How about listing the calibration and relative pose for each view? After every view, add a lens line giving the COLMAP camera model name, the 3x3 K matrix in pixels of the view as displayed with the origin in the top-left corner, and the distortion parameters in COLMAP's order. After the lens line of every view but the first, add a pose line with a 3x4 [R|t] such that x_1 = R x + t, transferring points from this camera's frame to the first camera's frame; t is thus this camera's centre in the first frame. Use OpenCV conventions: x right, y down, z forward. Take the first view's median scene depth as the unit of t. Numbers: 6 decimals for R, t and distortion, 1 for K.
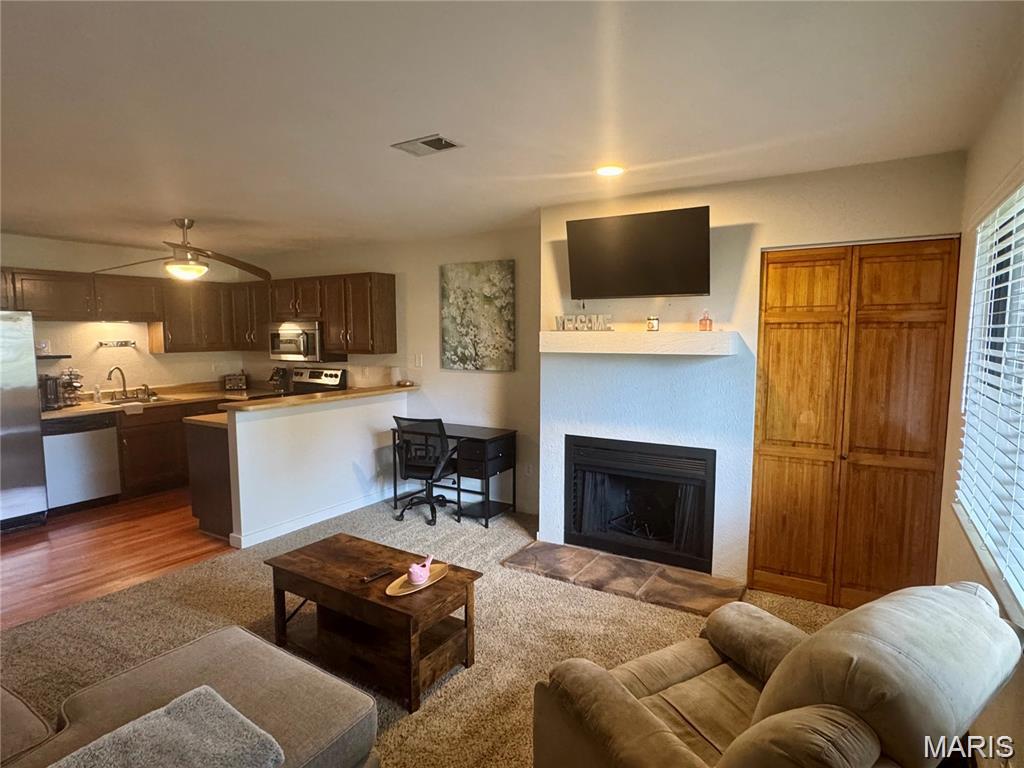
lens RADIAL K [[574.3, 0, 507.0], [0, 574.3, 386.1], [0, 0, 1]] dist [-0.000045, 0.001140]
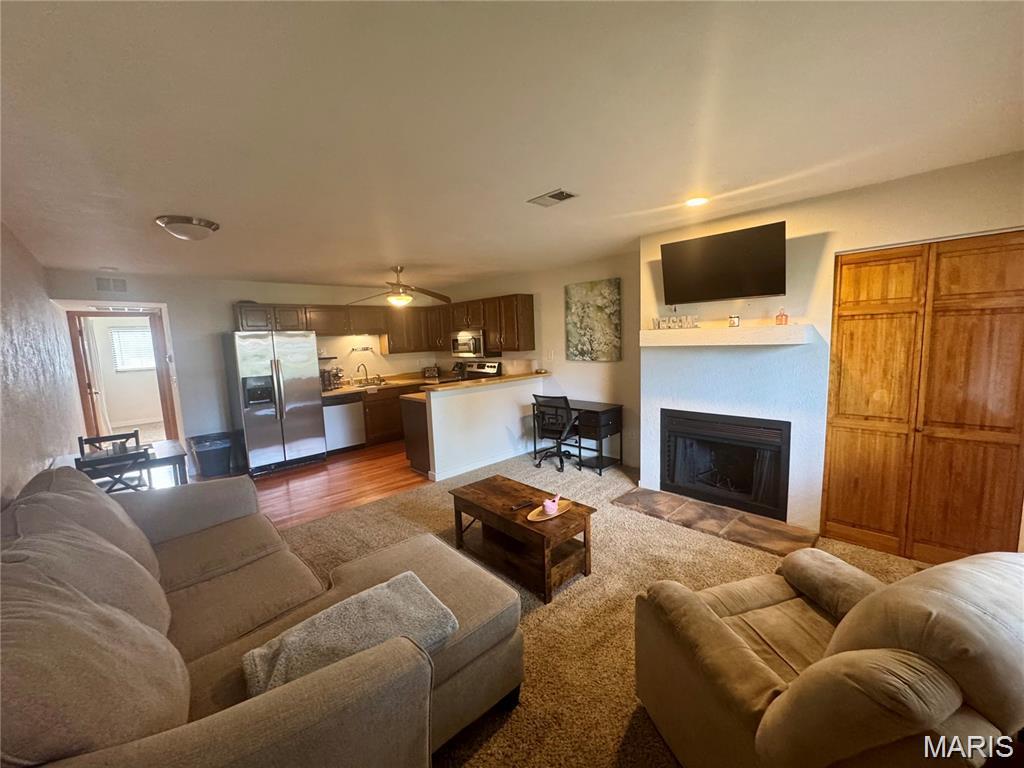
lens RADIAL K [[407.0, 0, 512.0], [0, 407.0, 384.0], [0, 0, 1]] dist [-0.000481, -0.000043]
pose [[0.968575, -0.007170, -0.248619, 0.004171], [0.014030, 0.999568, 0.025833, -0.000302], [0.248327, -0.028509, 0.968257, 0.014814]]
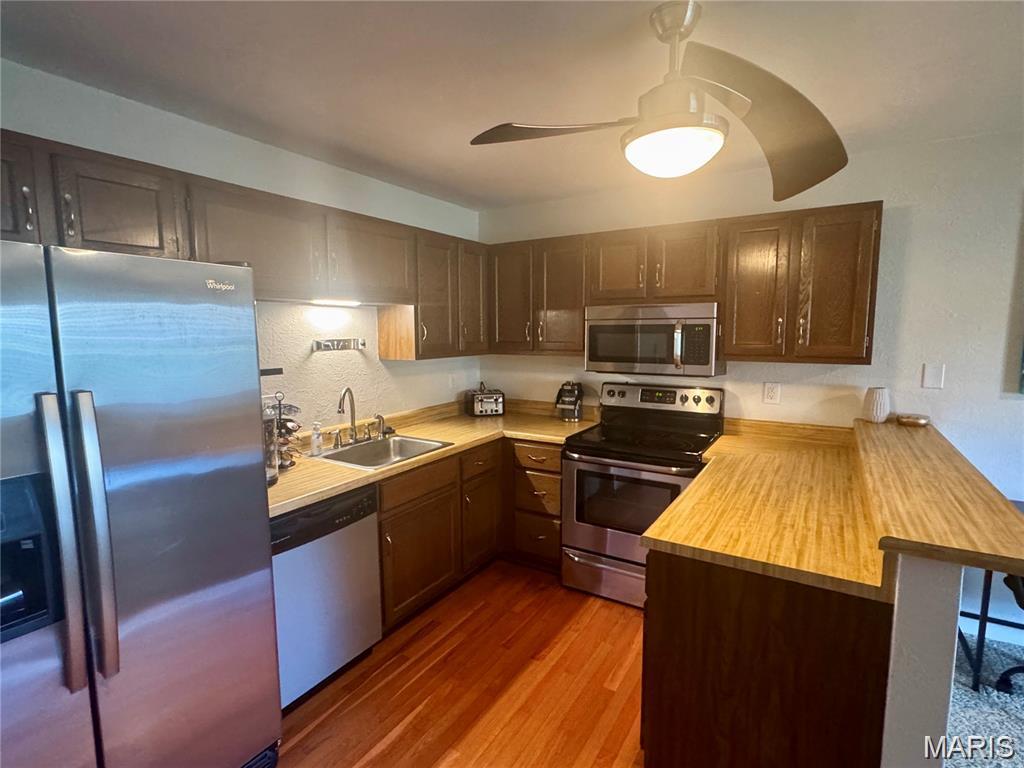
lens RADIAL K [[509.4, 0, 512.0], [0, 509.4, 384.0], [0, 0, 1]] dist [0.034470, 0.000191]
pose [[0.999982, -0.000588, -0.006040, -0.844504], [0.000669, 0.999909, 0.013473, -0.068911], [0.006032, -0.013476, 0.999891, 0.841005]]
